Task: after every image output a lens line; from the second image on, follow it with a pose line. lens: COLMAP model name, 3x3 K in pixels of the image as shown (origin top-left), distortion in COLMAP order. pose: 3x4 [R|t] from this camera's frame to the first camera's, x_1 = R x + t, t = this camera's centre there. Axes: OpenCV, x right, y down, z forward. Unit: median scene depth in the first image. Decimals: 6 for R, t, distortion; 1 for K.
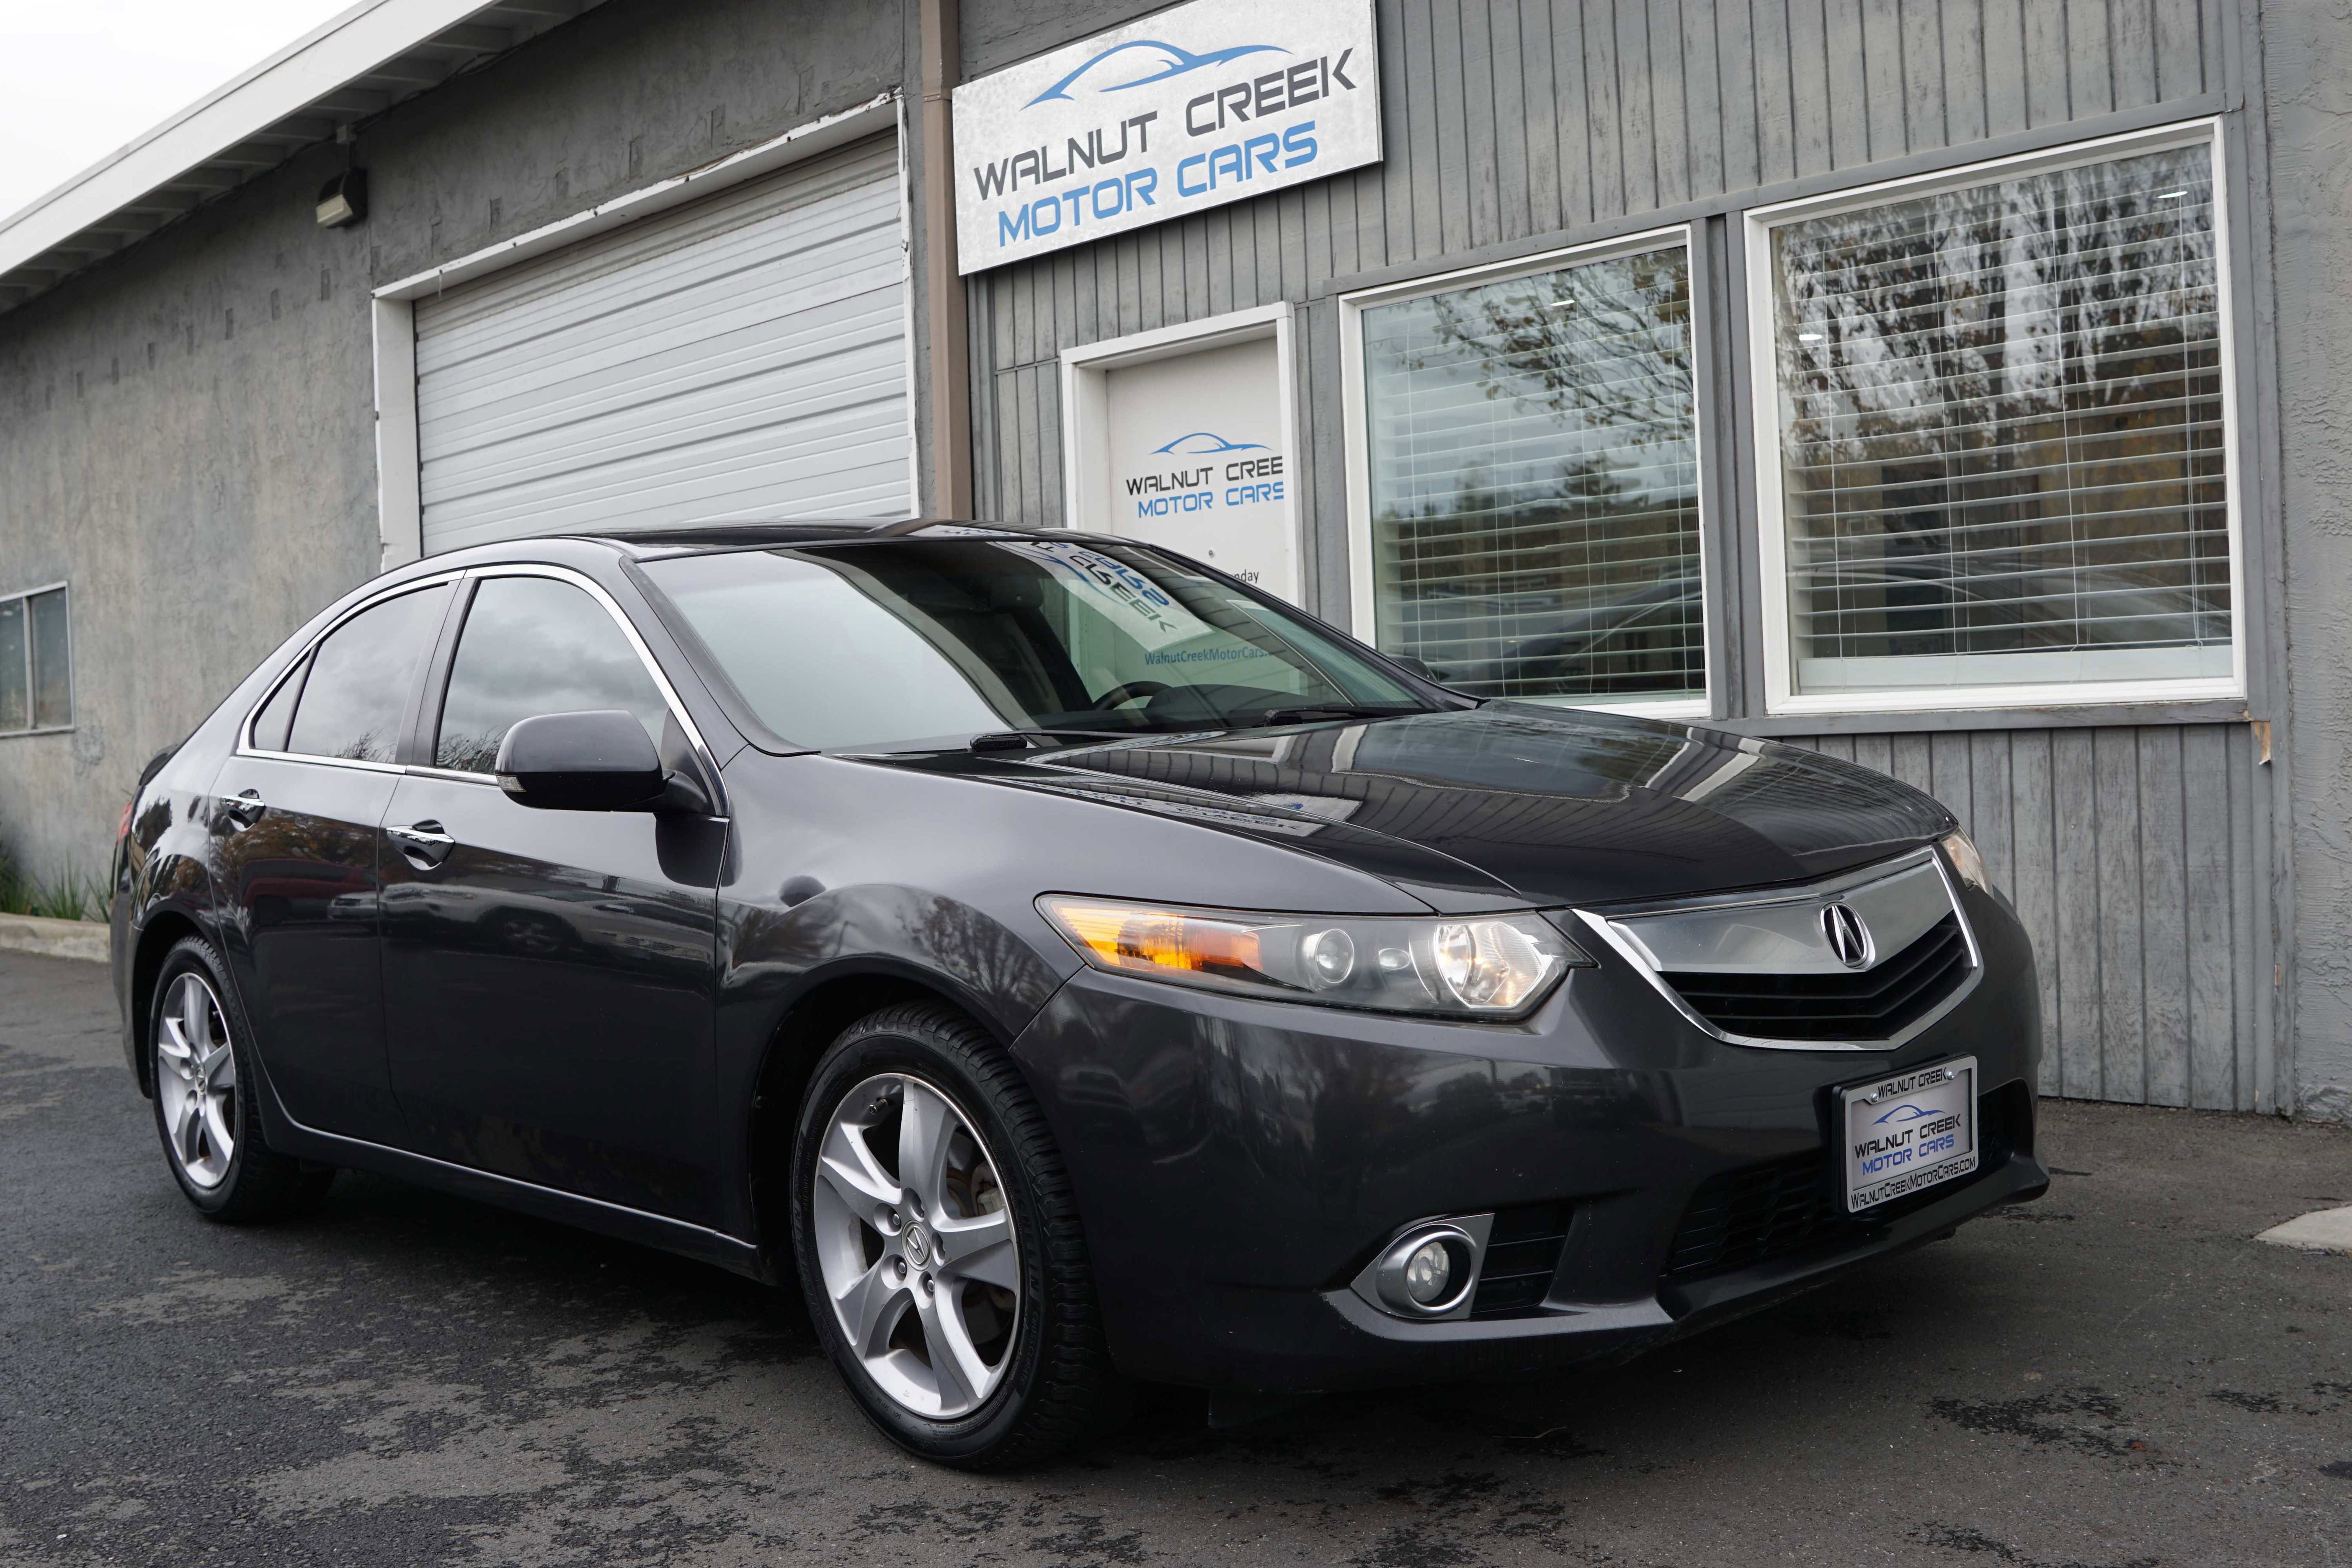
lens RADIAL K [[2516.8, 0, 1173.7], [0, 2516.8, 785.9], [0, 0, 1]] dist [-0.104716, 0.000000]
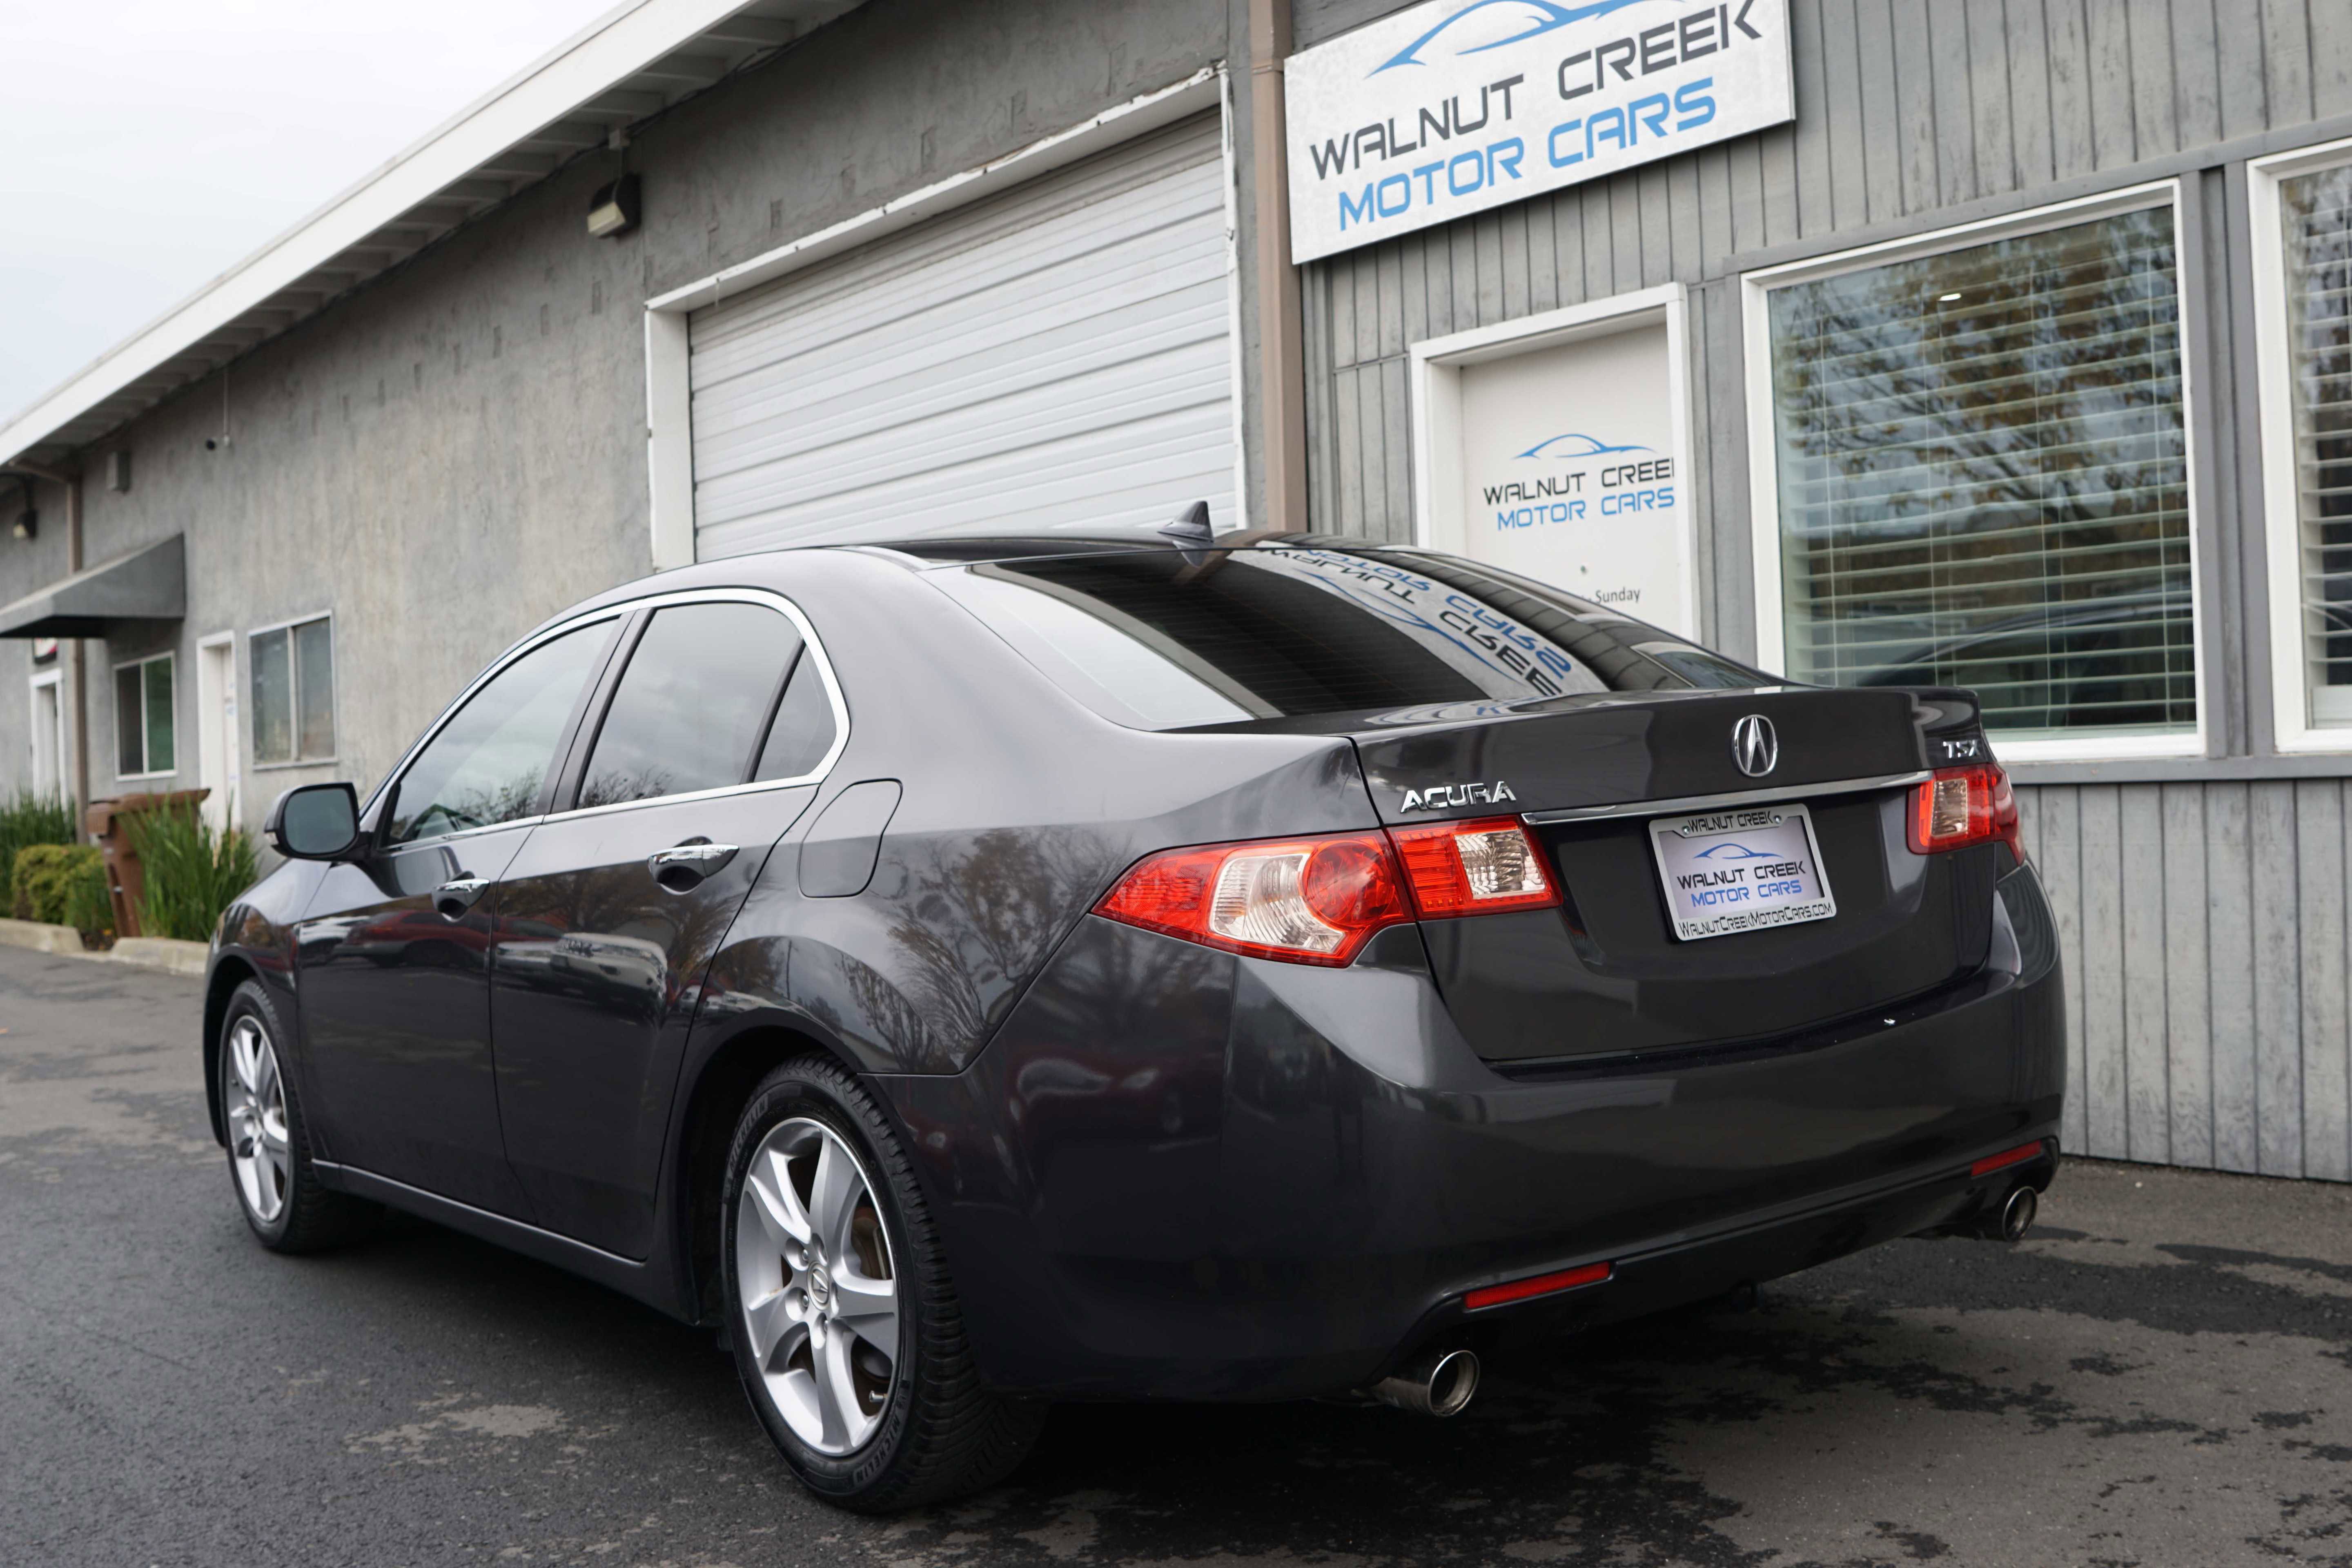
lens RADIAL K [[2516.8, 0, 1182.0], [0, 2516.8, 788.9], [0, 0, 1]] dist [-0.104716, 0.000000]
pose [[0.995598, 0.003587, -0.093661, -0.050750], [-0.004758, 0.999913, -0.012286, -0.003764], [0.093609, 0.012678, 0.995528, 0.123175]]
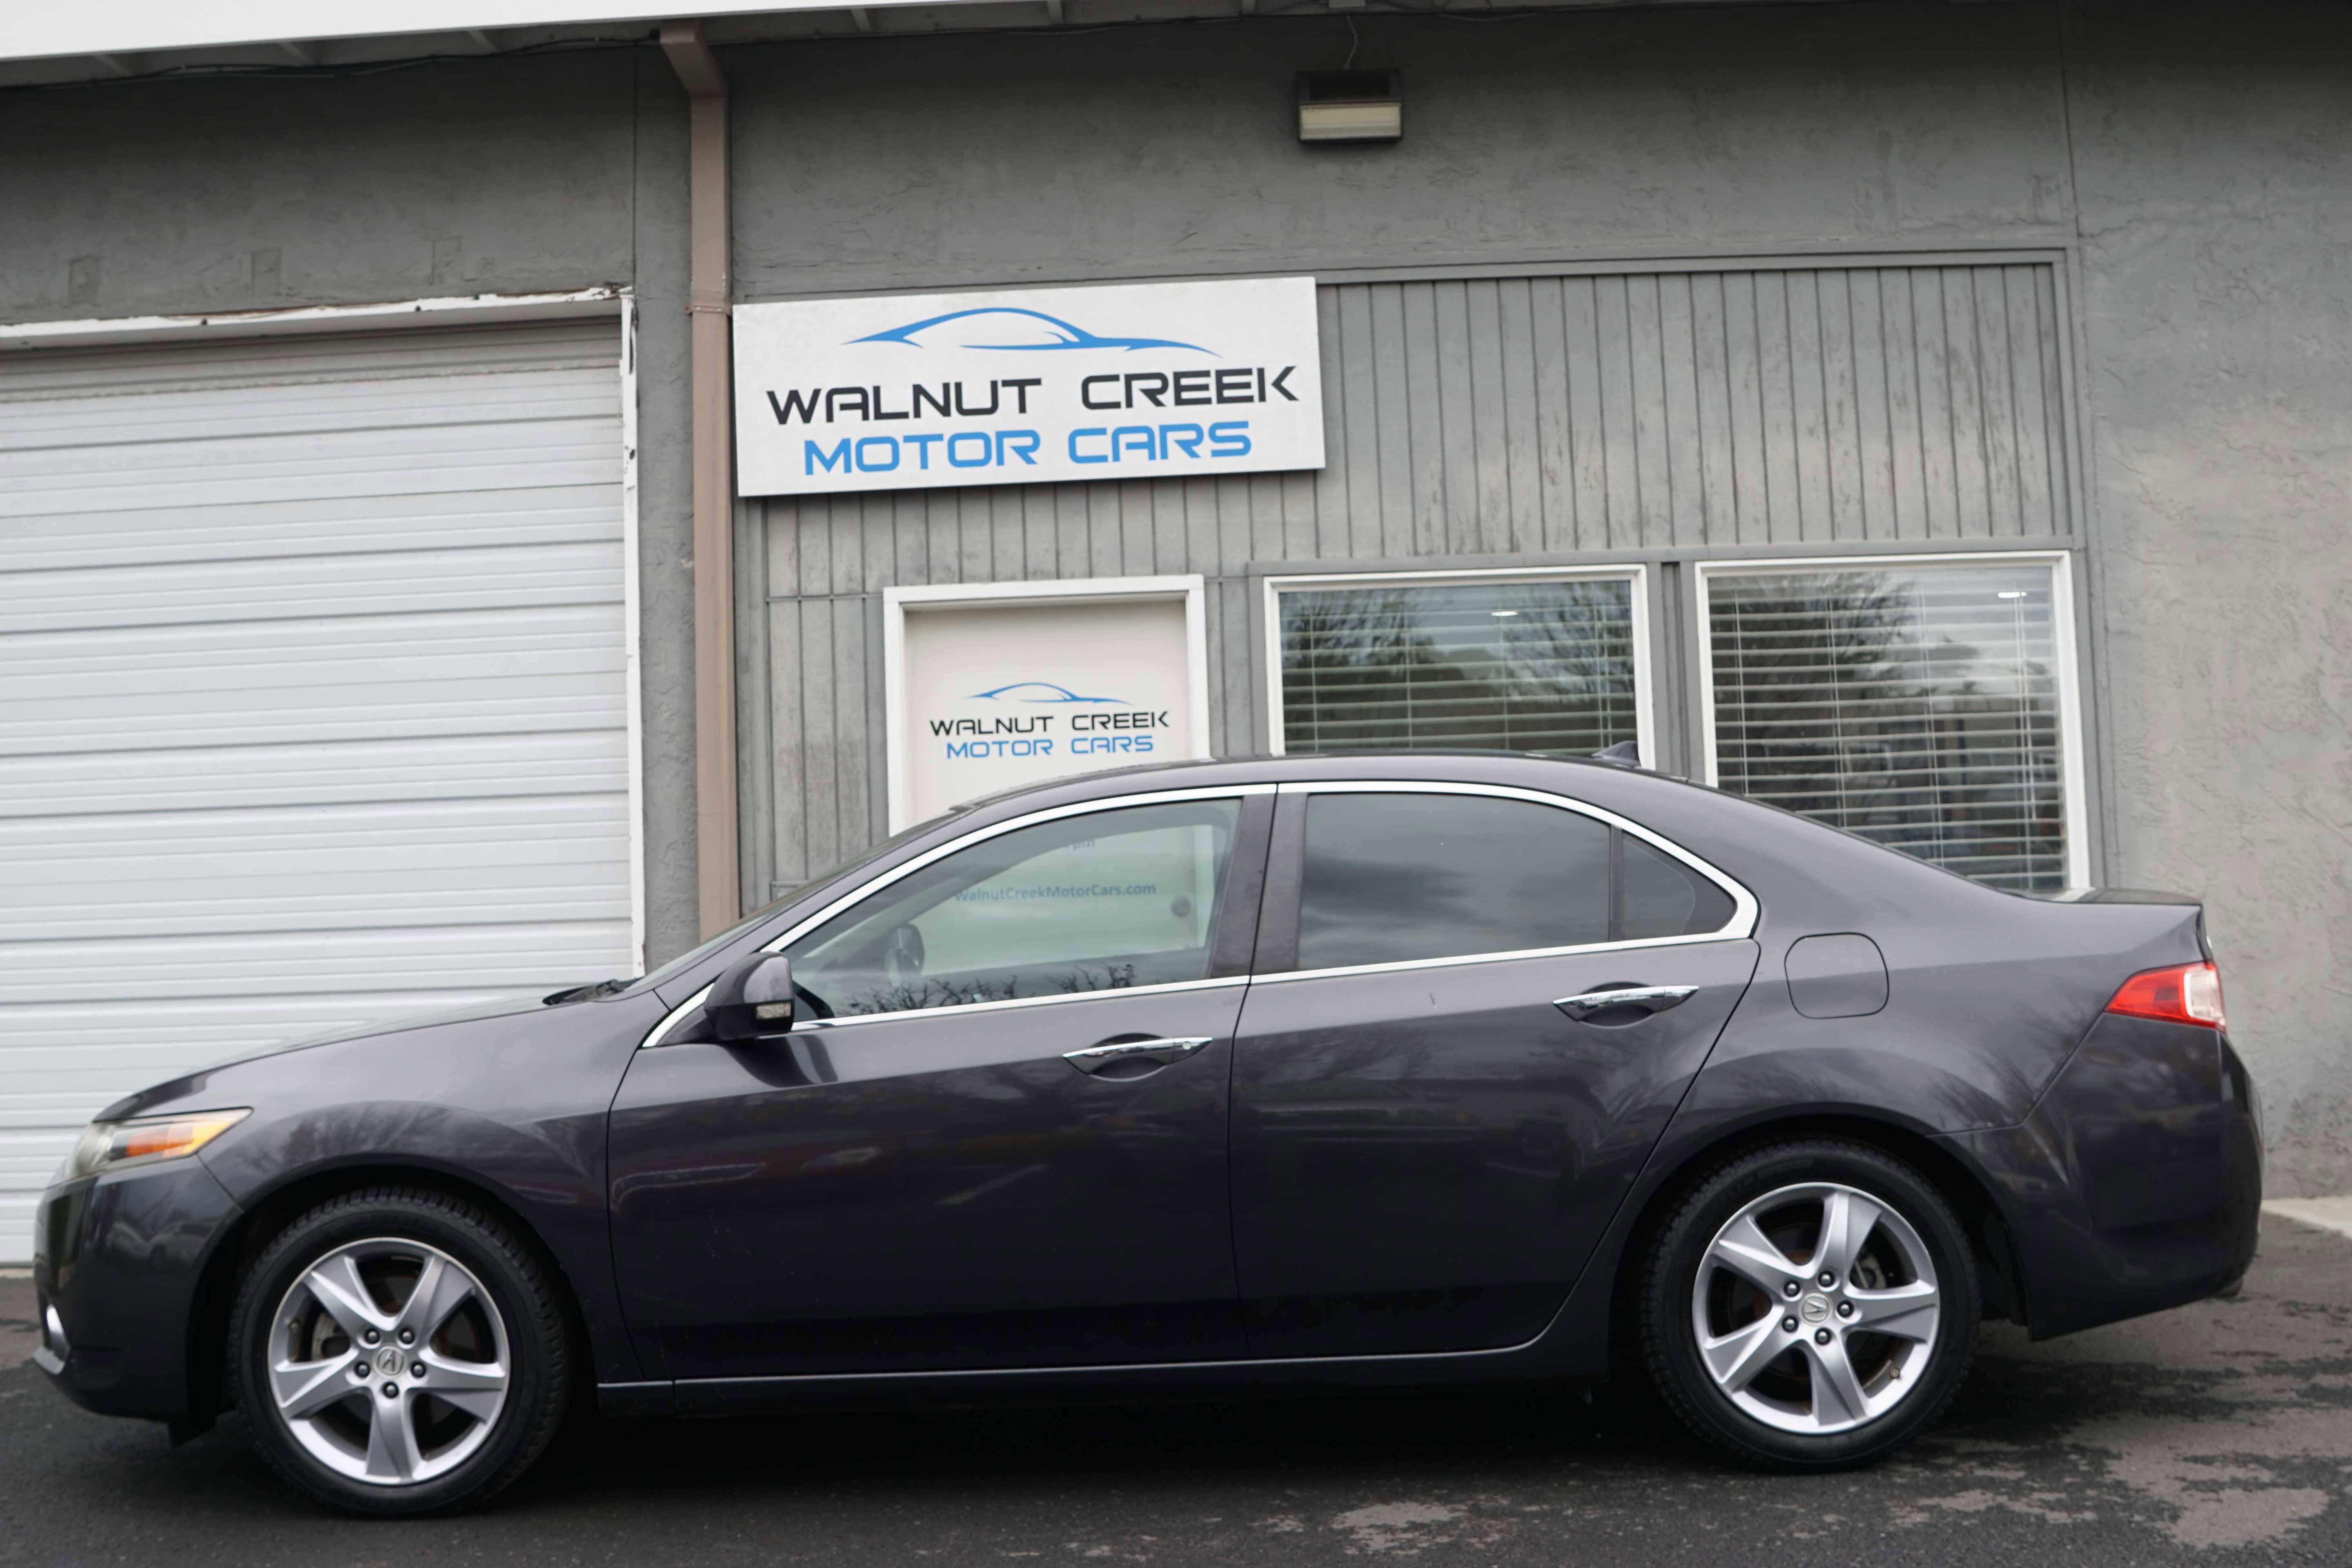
lens RADIAL K [[2516.8, 0, 1175.1], [0, 2516.8, 821.6], [0, 0, 1]] dist [-0.104716, 0.000000]
pose [[0.679982, 0.048897, 0.731597, -0.851908], [0.025799, 0.995561, -0.090517, 0.017410], [-0.732775, 0.080424, 0.675702, 0.292750]]
